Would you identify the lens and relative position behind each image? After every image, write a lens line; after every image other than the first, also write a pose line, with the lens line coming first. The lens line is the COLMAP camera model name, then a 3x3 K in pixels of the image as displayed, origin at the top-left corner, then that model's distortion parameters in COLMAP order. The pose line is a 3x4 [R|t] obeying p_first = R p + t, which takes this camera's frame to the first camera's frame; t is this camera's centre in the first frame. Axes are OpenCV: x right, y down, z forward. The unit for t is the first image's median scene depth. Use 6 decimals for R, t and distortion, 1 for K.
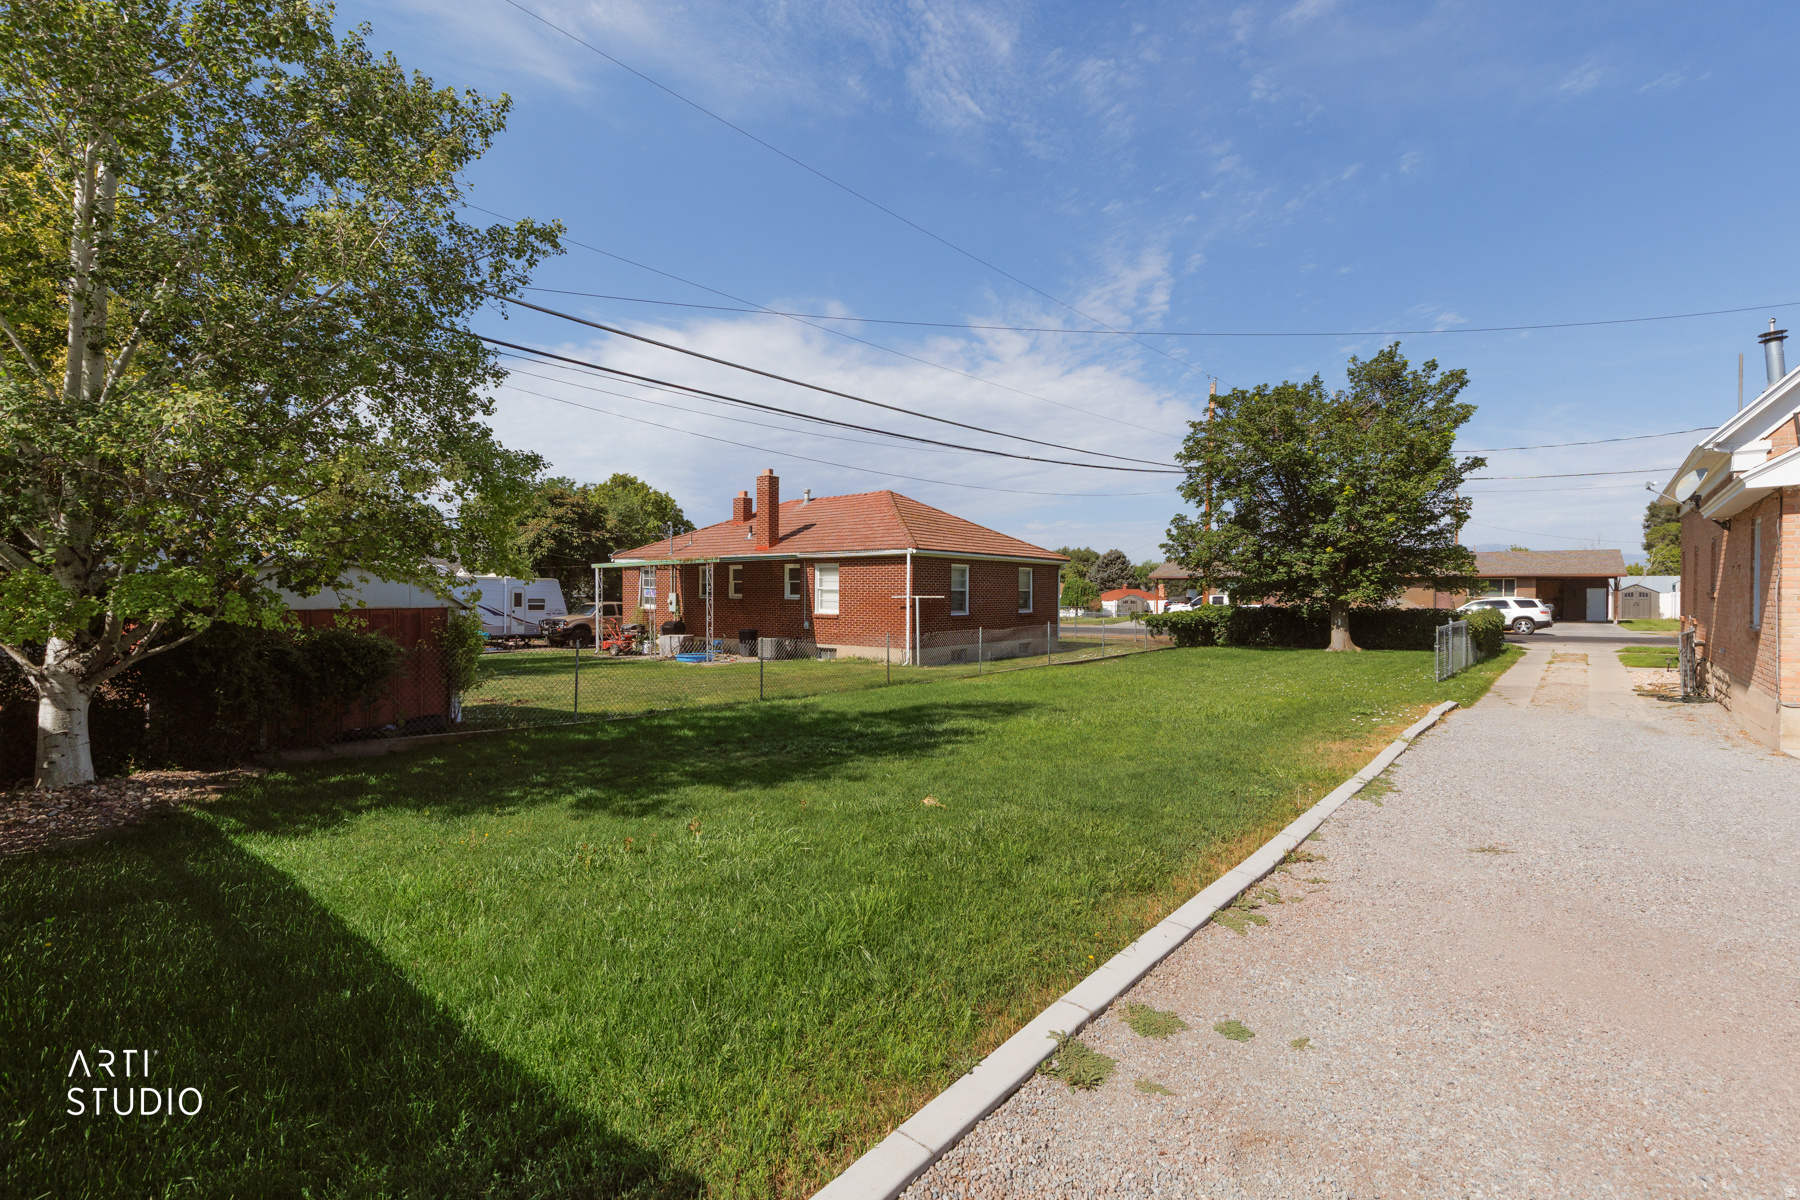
lens RADIAL K [[798.8, 0, 906.2], [0, 798.8, 602.3], [0, 0, 1]] dist [0.013523, -0.000068]
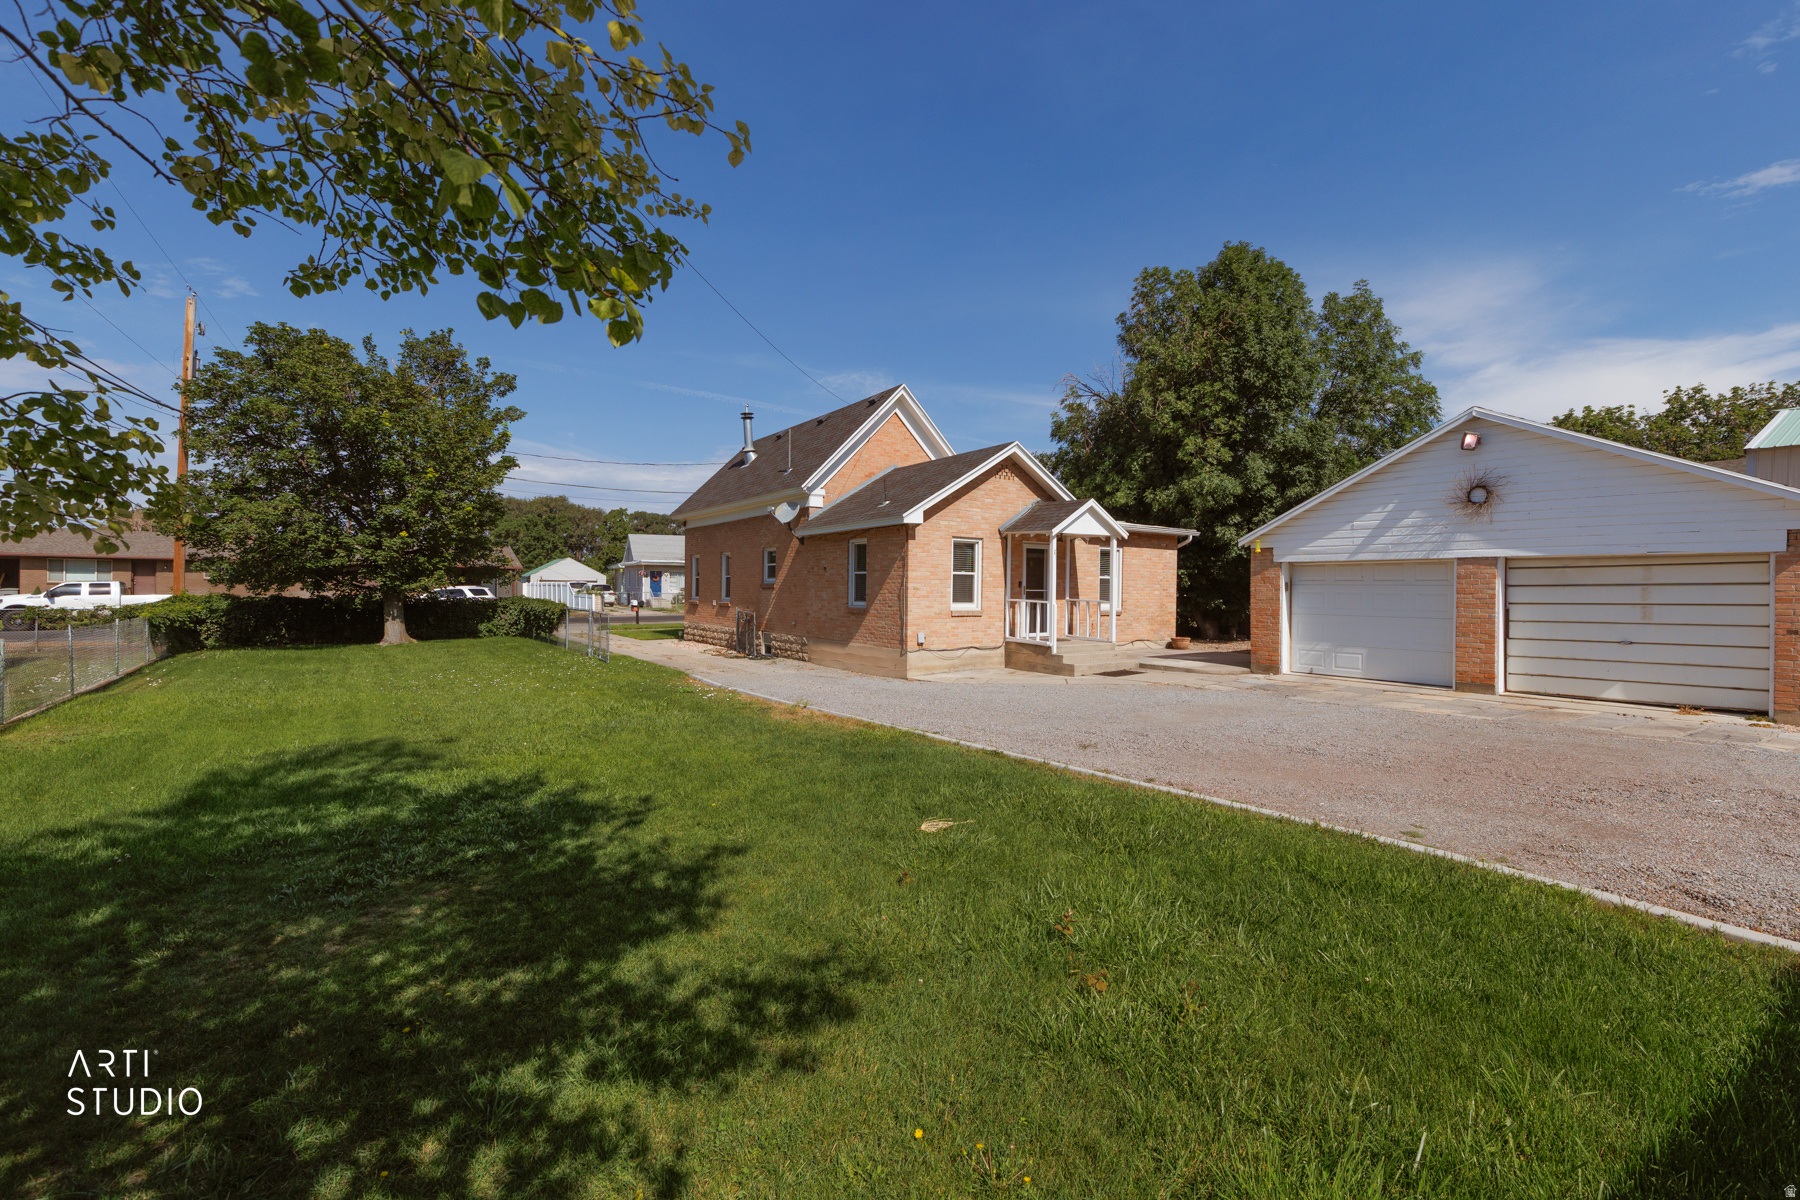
lens RADIAL K [[798.8, 0, 906.2], [0, 798.8, 602.3], [0, 0, 1]] dist [0.013523, -0.000068]
pose [[0.294561, -0.013919, 0.955531, -0.171950], [0.001109, 0.999898, 0.014223, -0.000221], [-0.955632, -0.003130, 0.294546, 0.168854]]
